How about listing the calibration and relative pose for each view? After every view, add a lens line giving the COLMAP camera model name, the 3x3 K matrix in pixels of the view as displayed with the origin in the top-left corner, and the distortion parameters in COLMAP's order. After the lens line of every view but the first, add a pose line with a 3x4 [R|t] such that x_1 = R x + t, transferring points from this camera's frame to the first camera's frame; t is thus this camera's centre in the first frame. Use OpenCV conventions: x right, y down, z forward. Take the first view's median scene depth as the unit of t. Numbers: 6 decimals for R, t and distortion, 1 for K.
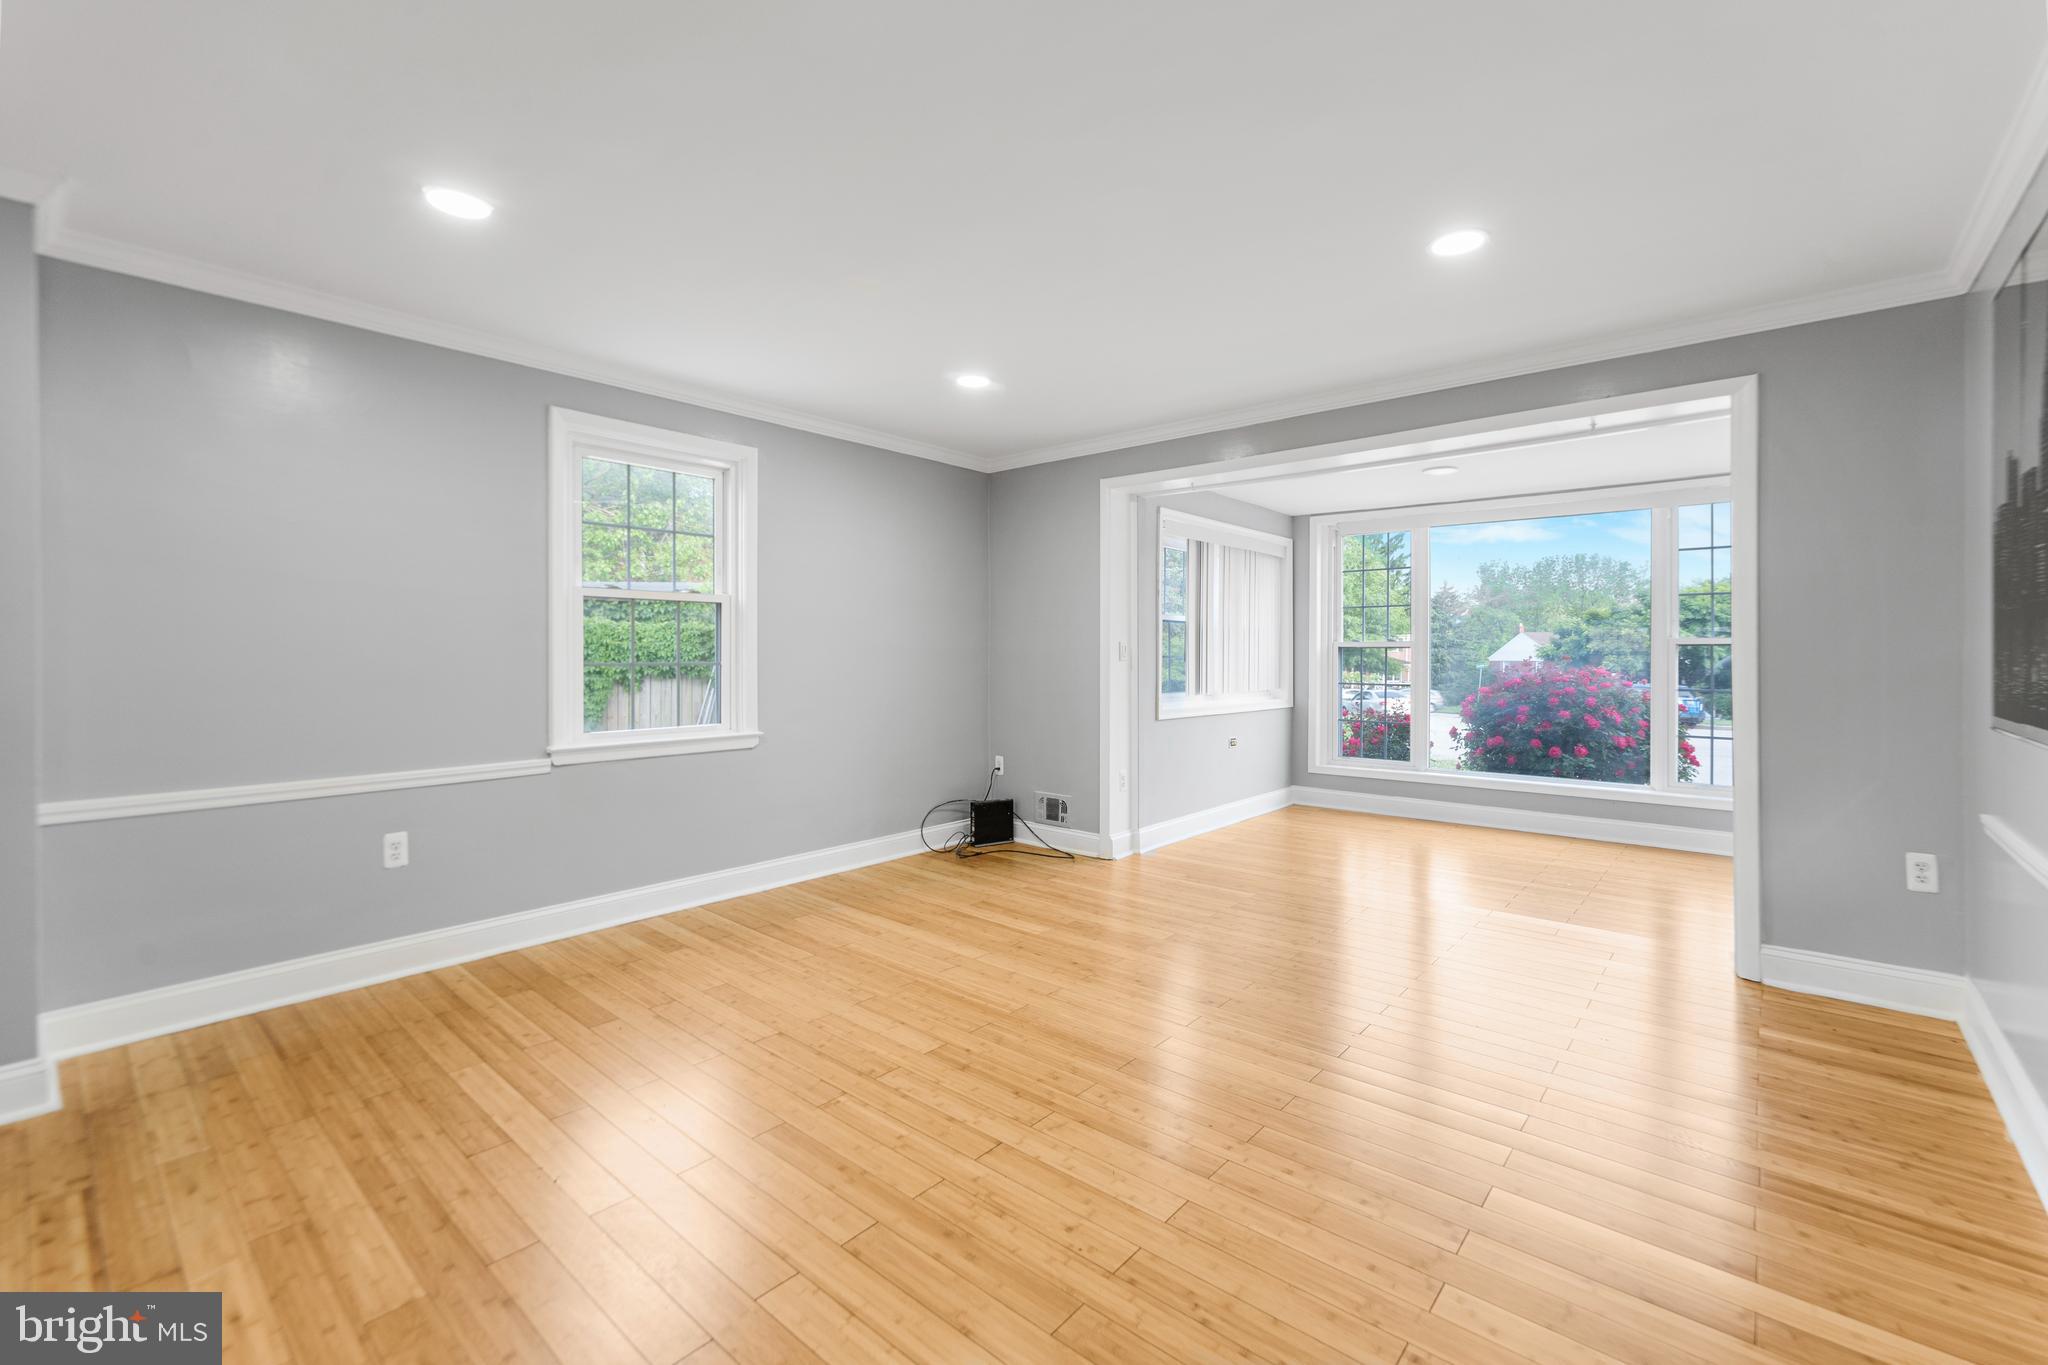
lens RADIAL K [[870.7, 0, 1038.8], [0, 870.7, 656.6], [0, 0, 1]] dist [0.004274, -0.000802]
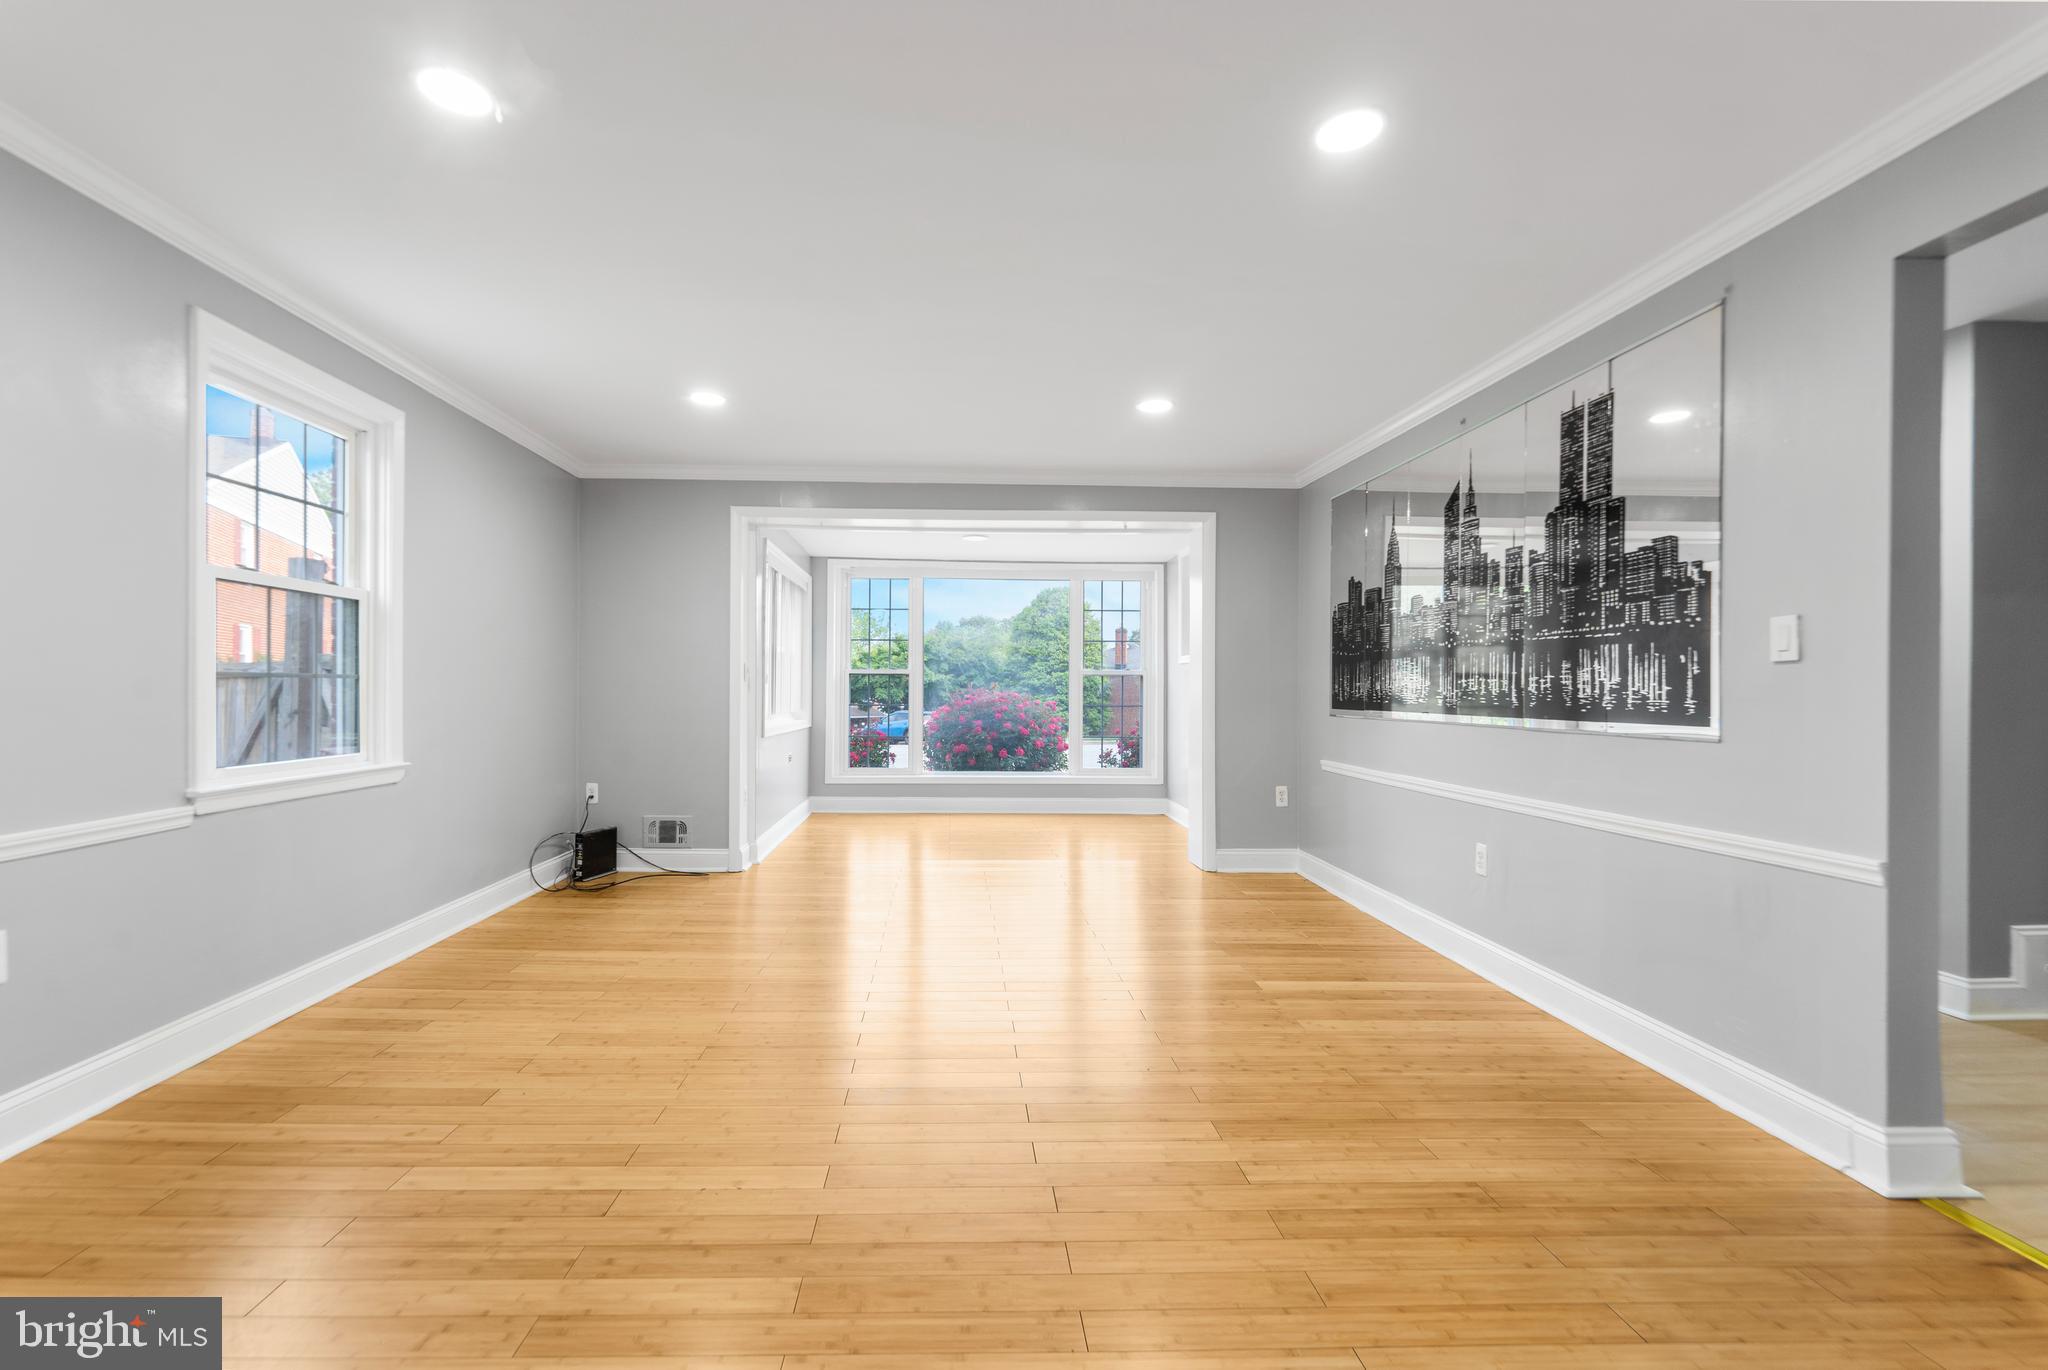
lens RADIAL K [[871.0, 0, 969.4], [0, 871.0, 686.8], [0, 0, 1]] dist [0.001070, 0.000049]
pose [[0.745149, 0.006415, 0.666867, -0.631928], [-0.003842, 0.999978, -0.005327, 0.024768], [-0.666887, 0.001408, 0.745158, 0.058783]]
